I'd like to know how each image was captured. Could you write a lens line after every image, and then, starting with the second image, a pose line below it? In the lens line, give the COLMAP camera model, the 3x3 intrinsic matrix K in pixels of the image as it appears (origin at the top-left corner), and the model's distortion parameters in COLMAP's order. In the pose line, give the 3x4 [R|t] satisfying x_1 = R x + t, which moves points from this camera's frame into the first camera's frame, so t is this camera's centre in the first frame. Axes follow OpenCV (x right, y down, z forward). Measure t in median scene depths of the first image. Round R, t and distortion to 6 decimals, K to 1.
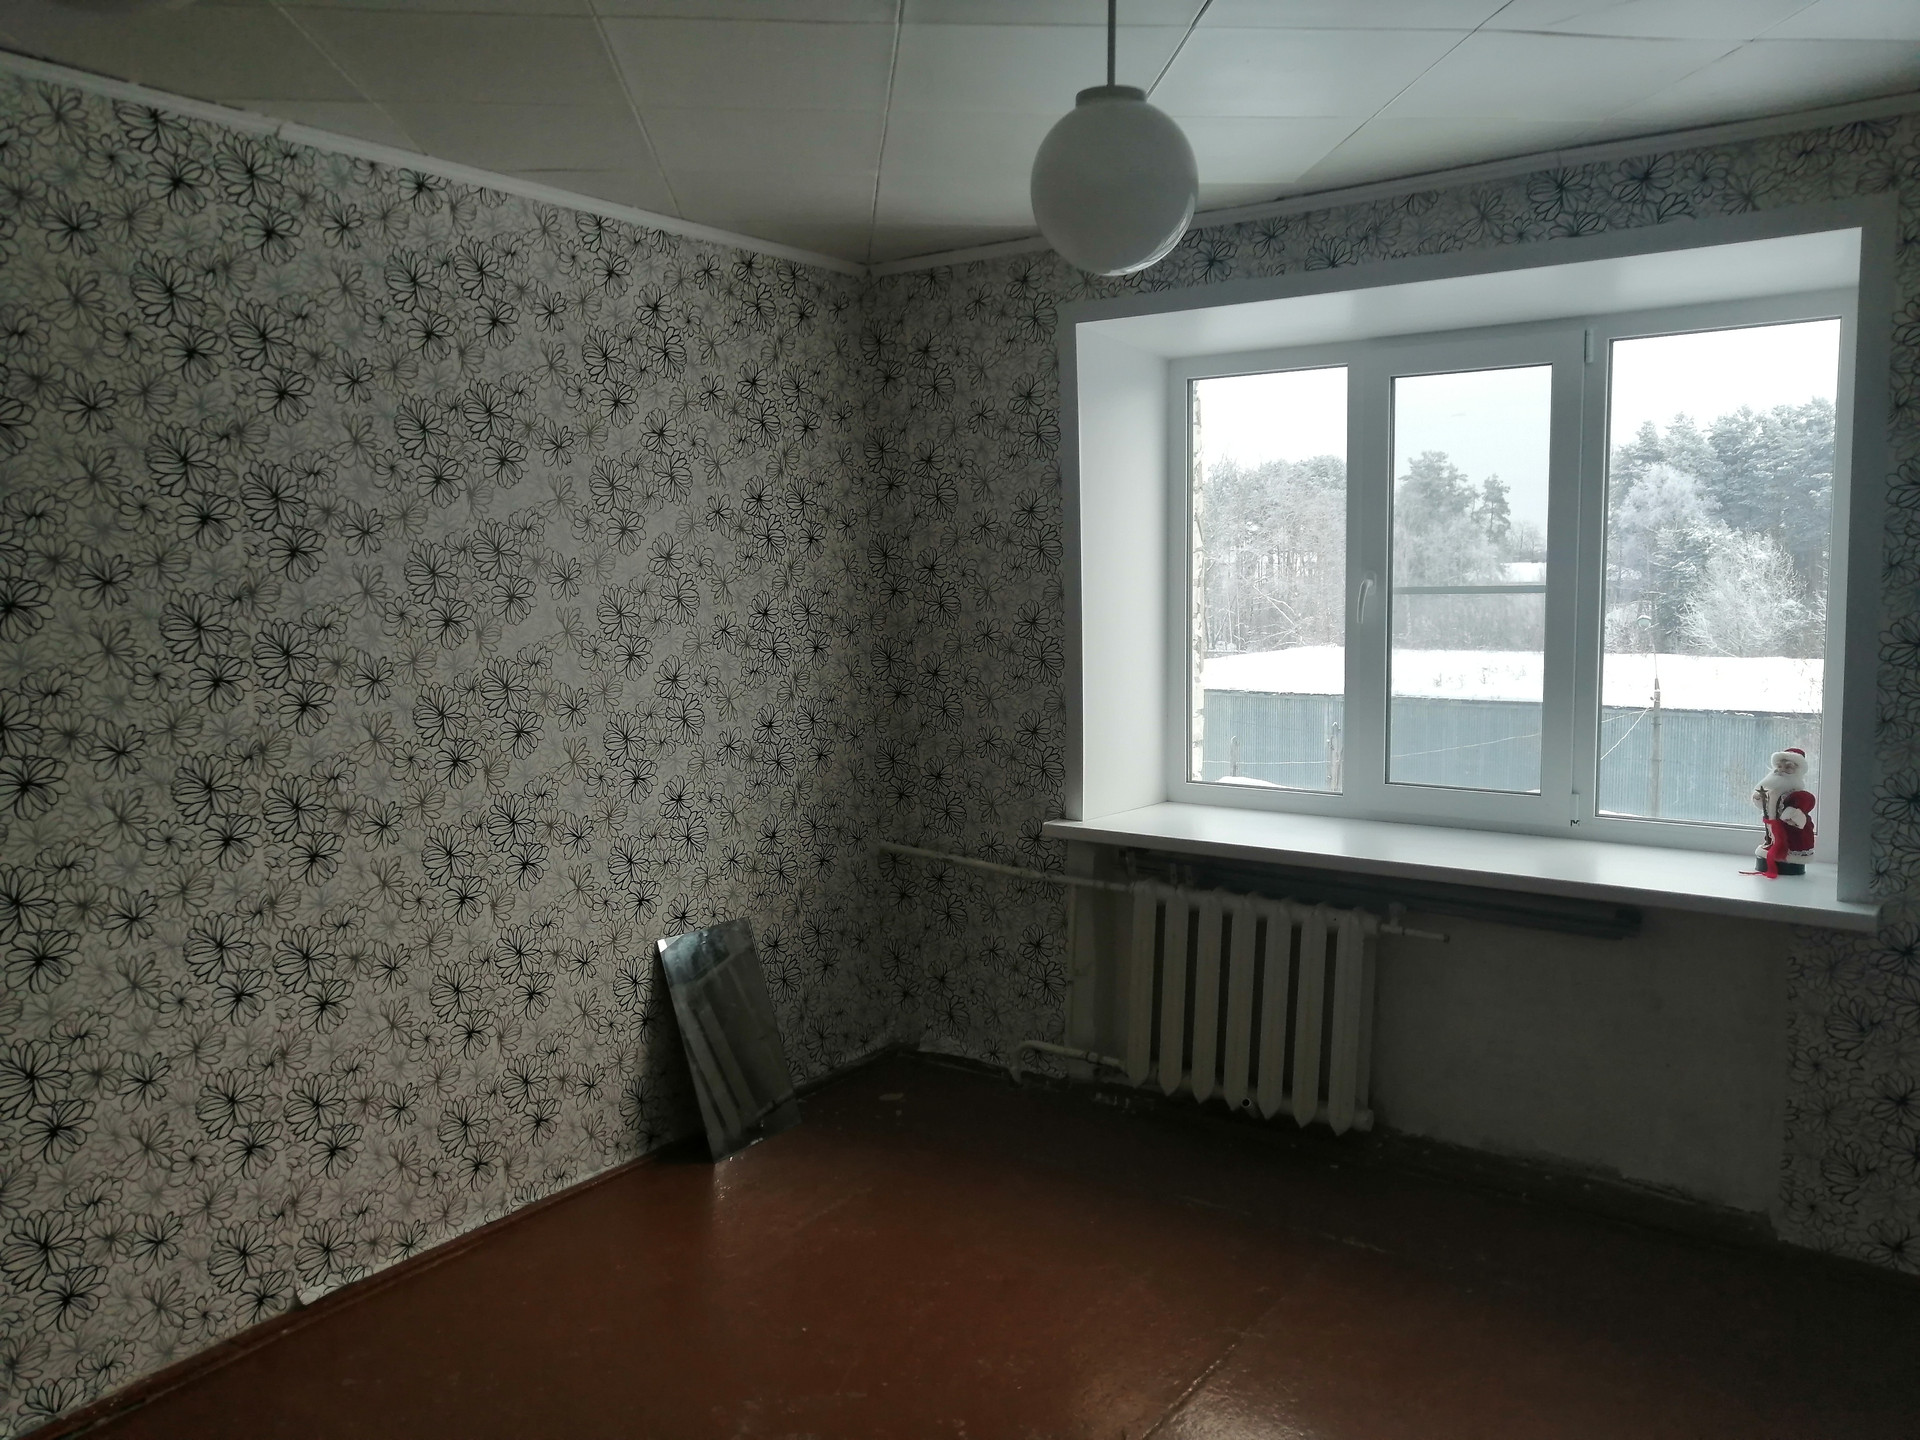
lens RADIAL K [[1504.1, 0, 960.0], [0, 1504.1, 720.0], [0, 0, 1]] dist [-0.020078, 0.061221]
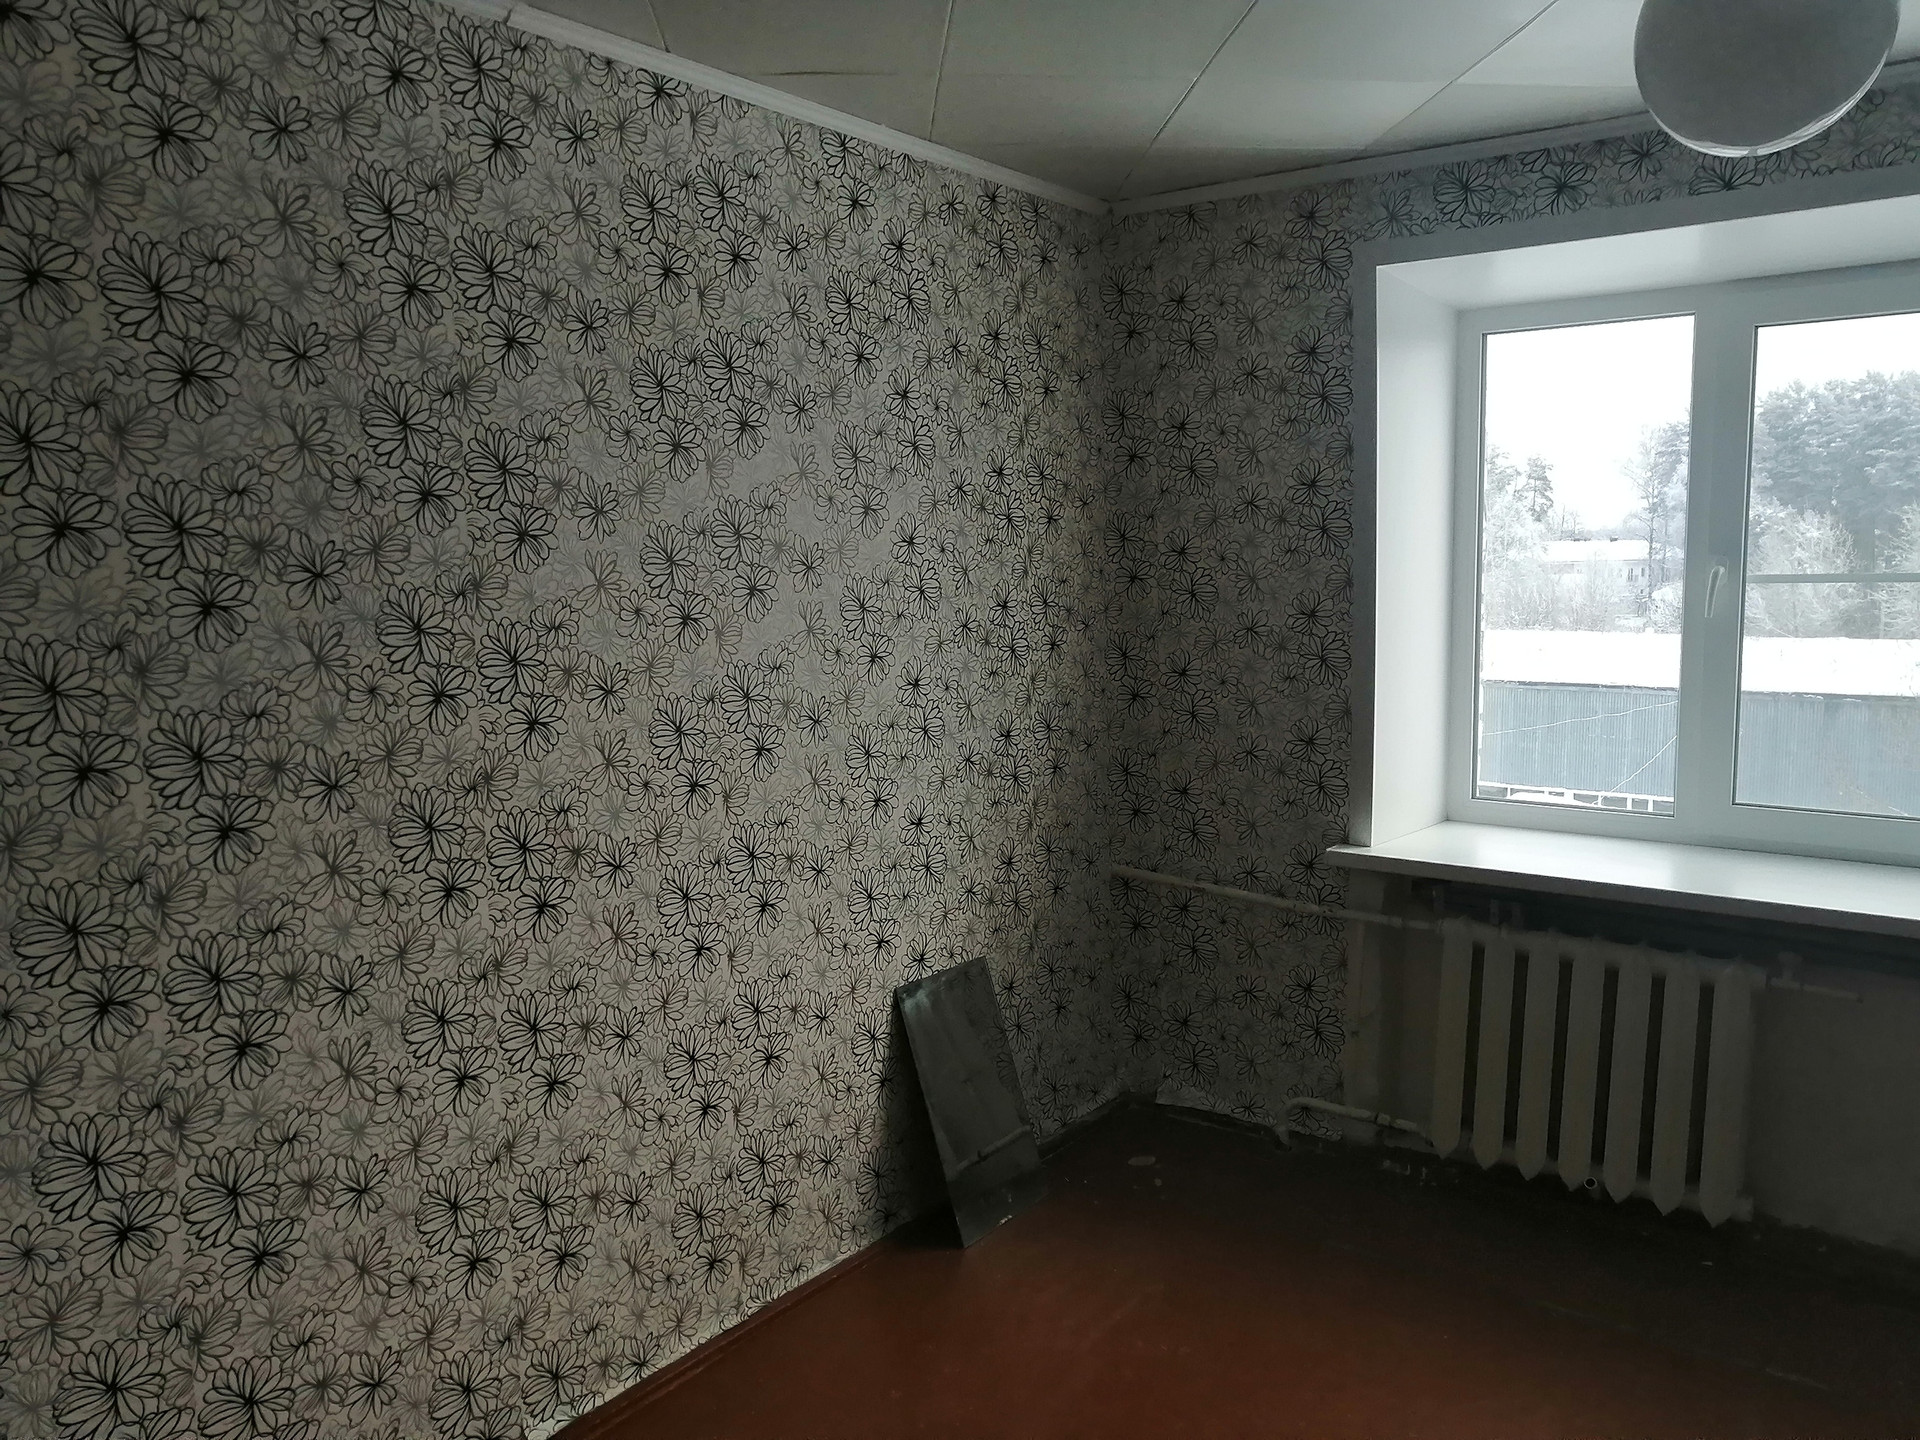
lens RADIAL K [[1501.0, 0, 960.0], [0, 1501.0, 720.0], [0, 0, 1]] dist [-0.014887, 0.050419]
pose [[0.999861, 0.001124, -0.016663, -0.167504], [-0.000891, 0.999902, 0.013962, -0.020512], [0.016677, -0.013945, 0.999764, 0.163489]]
